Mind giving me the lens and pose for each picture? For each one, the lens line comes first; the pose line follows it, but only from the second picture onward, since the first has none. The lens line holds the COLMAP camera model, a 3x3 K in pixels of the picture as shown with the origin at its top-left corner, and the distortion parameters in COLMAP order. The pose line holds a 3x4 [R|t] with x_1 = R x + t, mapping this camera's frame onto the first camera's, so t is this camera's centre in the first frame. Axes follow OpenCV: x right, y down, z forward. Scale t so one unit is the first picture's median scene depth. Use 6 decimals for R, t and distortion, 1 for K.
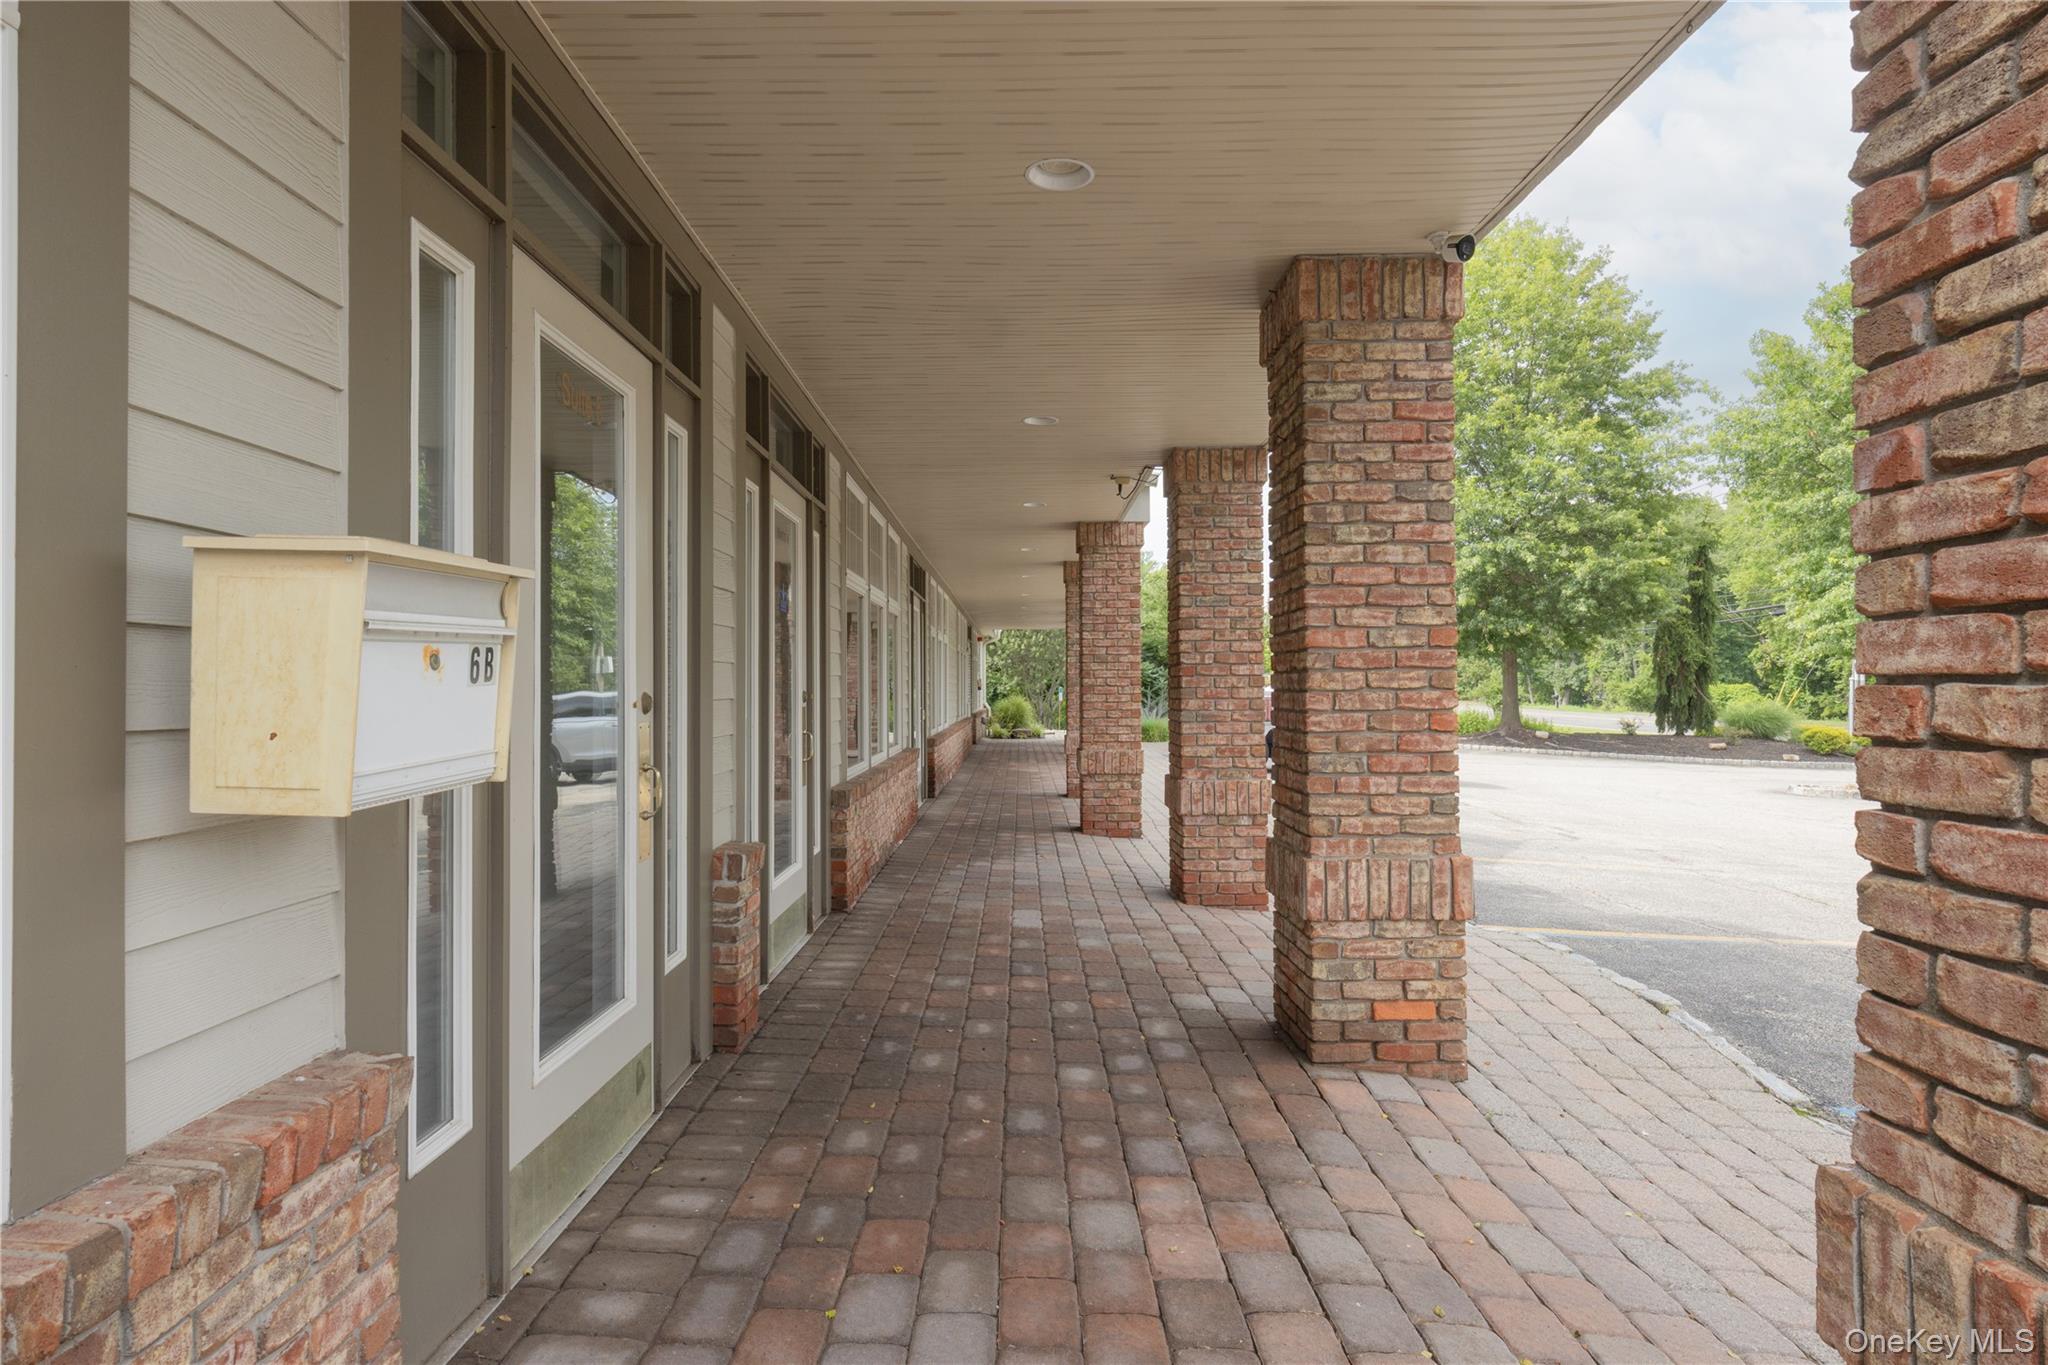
lens RADIAL K [[1086.8, 0, 1012.0], [0, 1086.8, 673.4], [0, 0, 1]] dist [-0.006676, -0.002458]
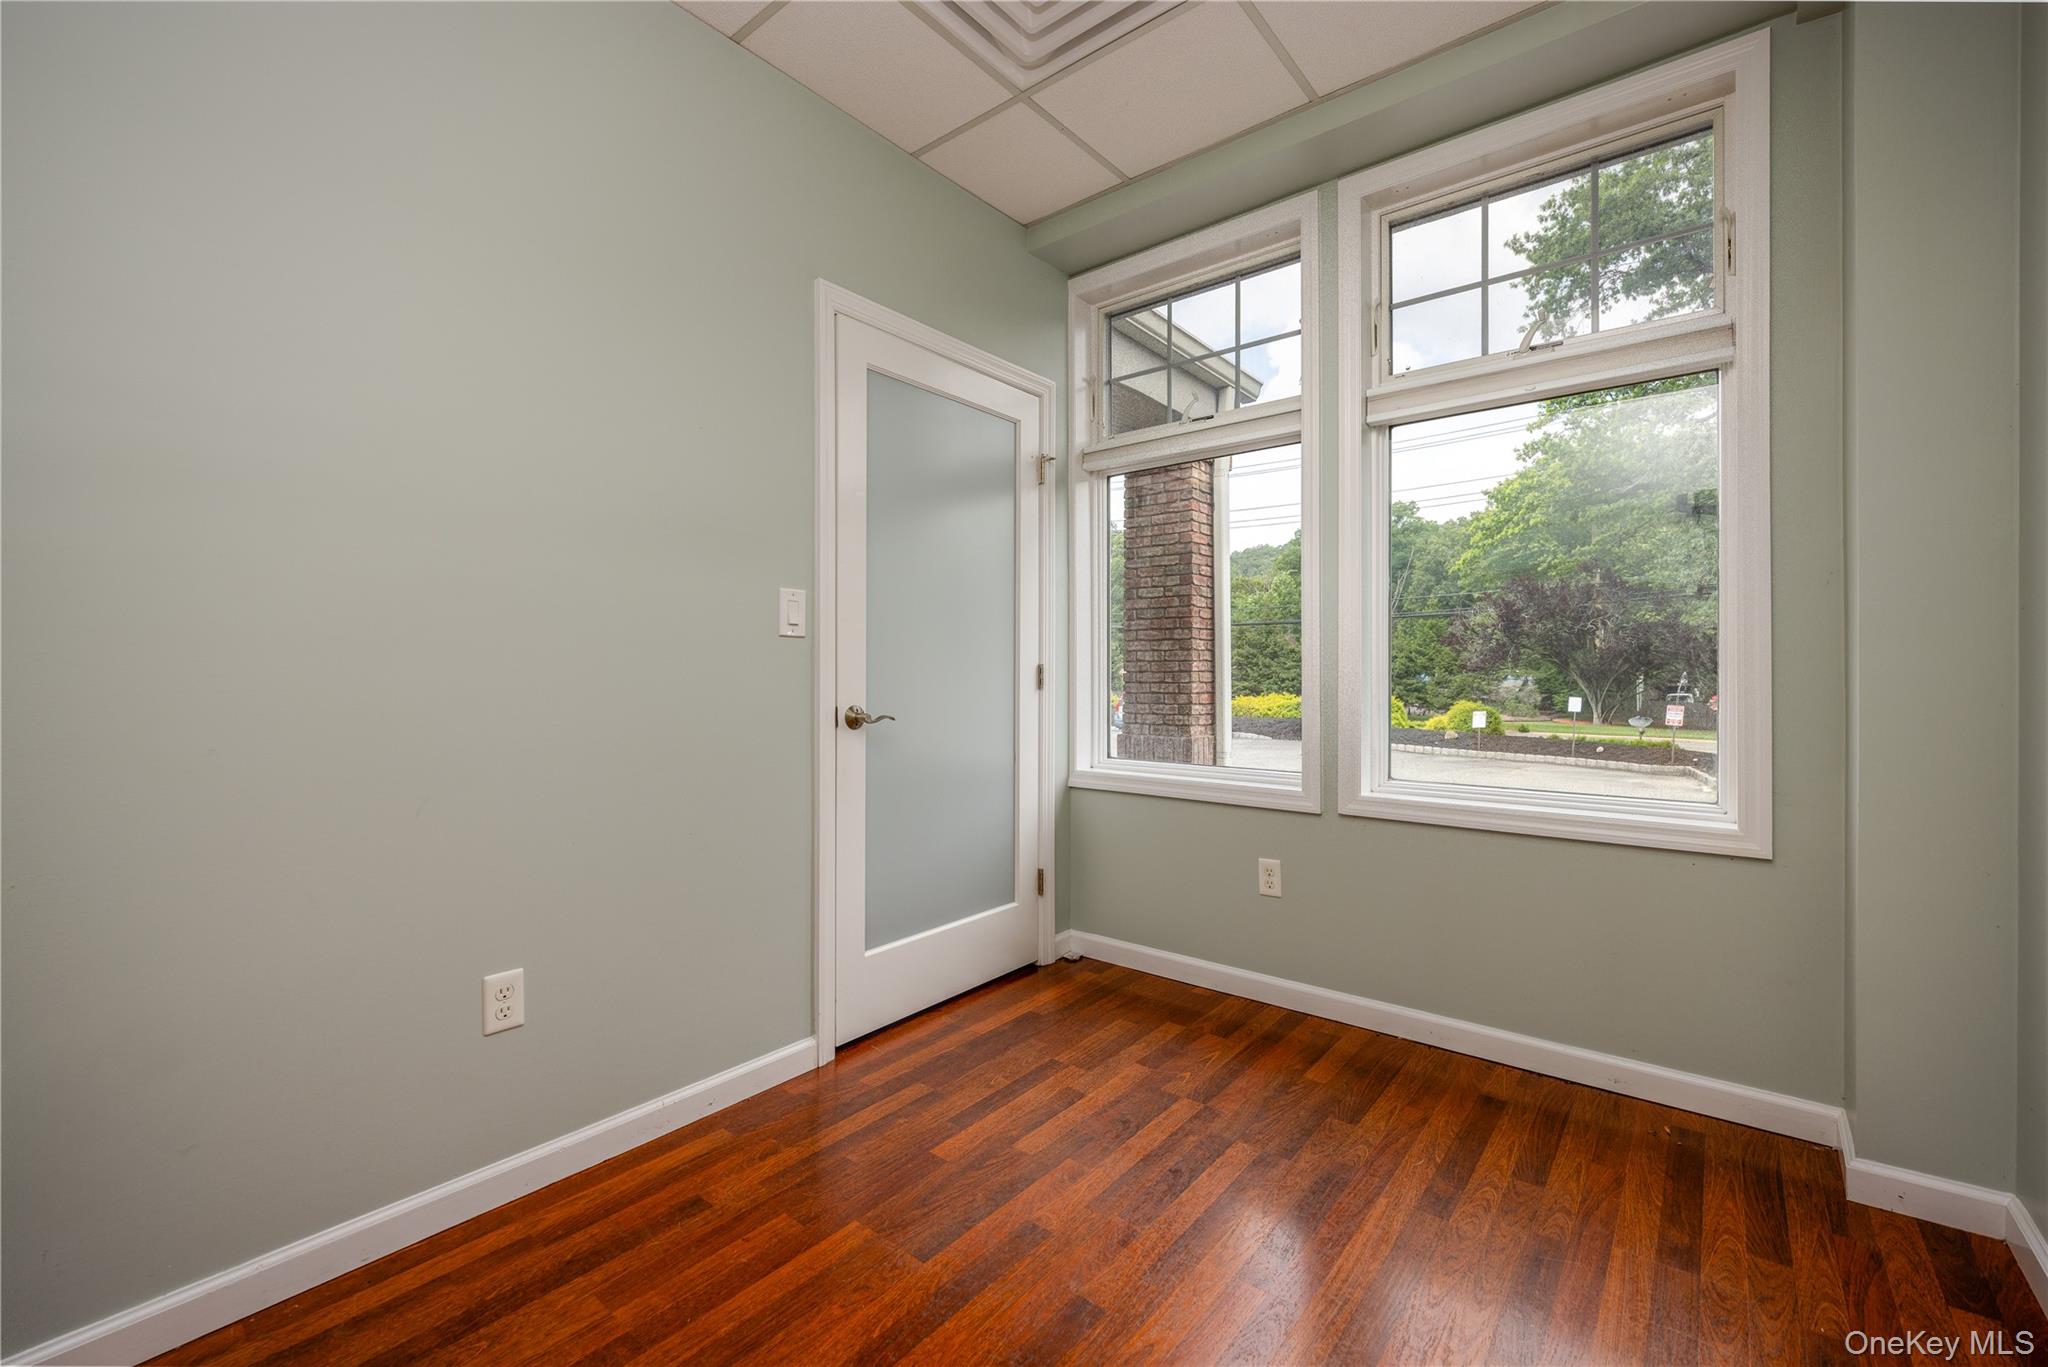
lens RADIAL K [[853.0, 0, 1024.3], [0, 853.0, 676.7], [0, 0, 1]] dist [0.000332, 0.000012]
pose [[0.631689, -0.000714, 0.775221, -1.062674], [-0.009932, 0.999910, 0.009014, 0.036049], [-0.775158, -0.013393, 0.631626, -0.511974]]
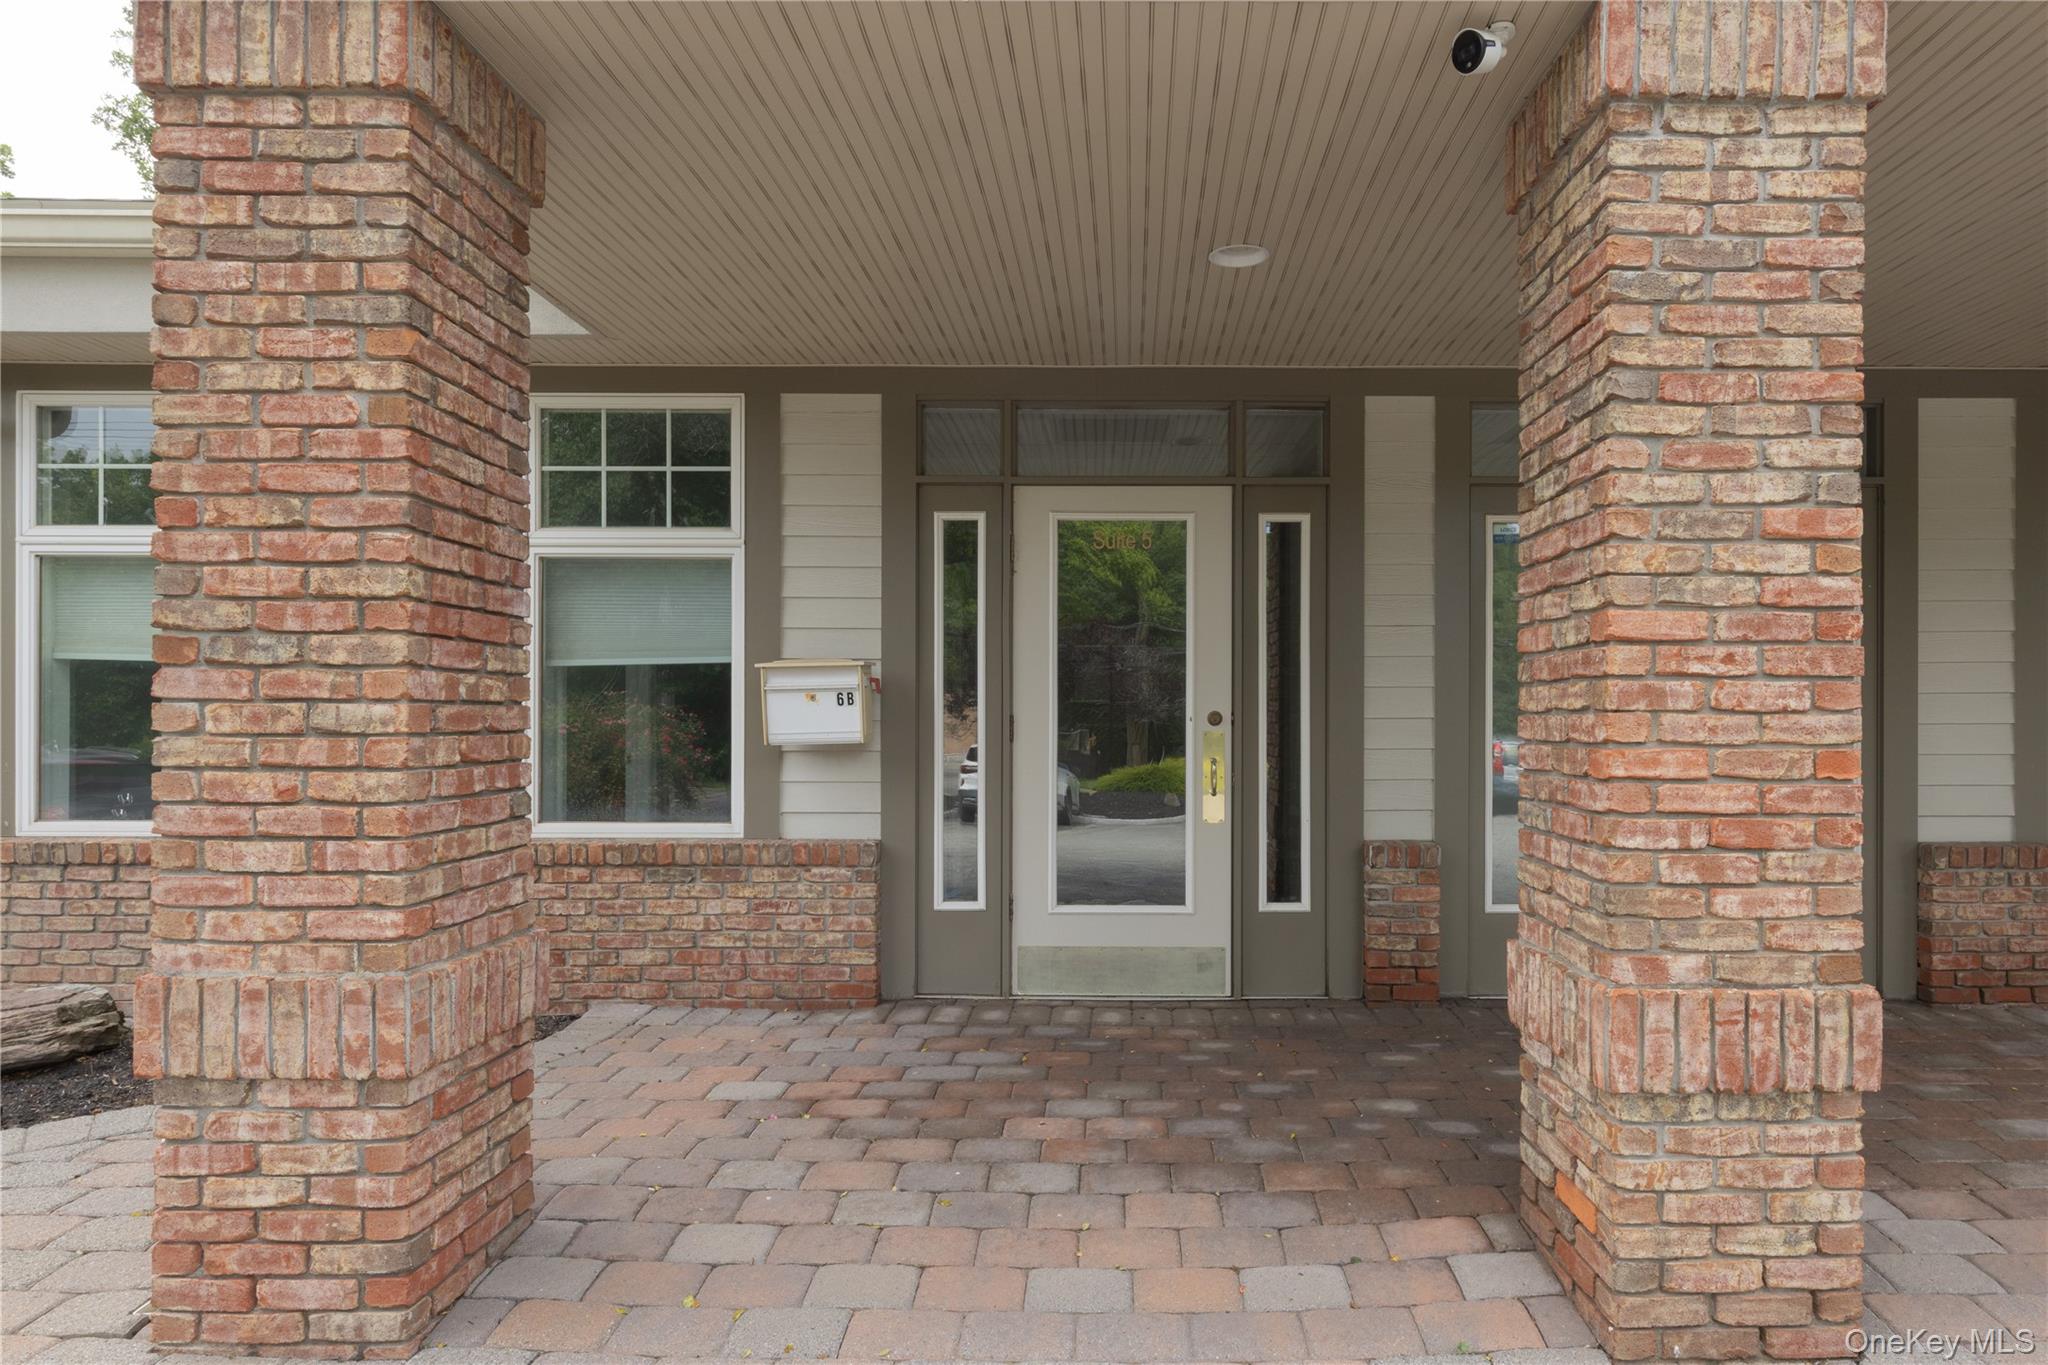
lens RADIAL K [[1159.2, 0, 1141.2], [0, 1159.2, 713.5], [0, 0, 1]] dist [0.002035, -0.001118]
pose [[0.023801, 0.005320, -0.999703, 1.053325], [0.011999, 0.999912, 0.005607, 0.009013], [0.999645, -0.012129, 0.023735, 0.723280]]
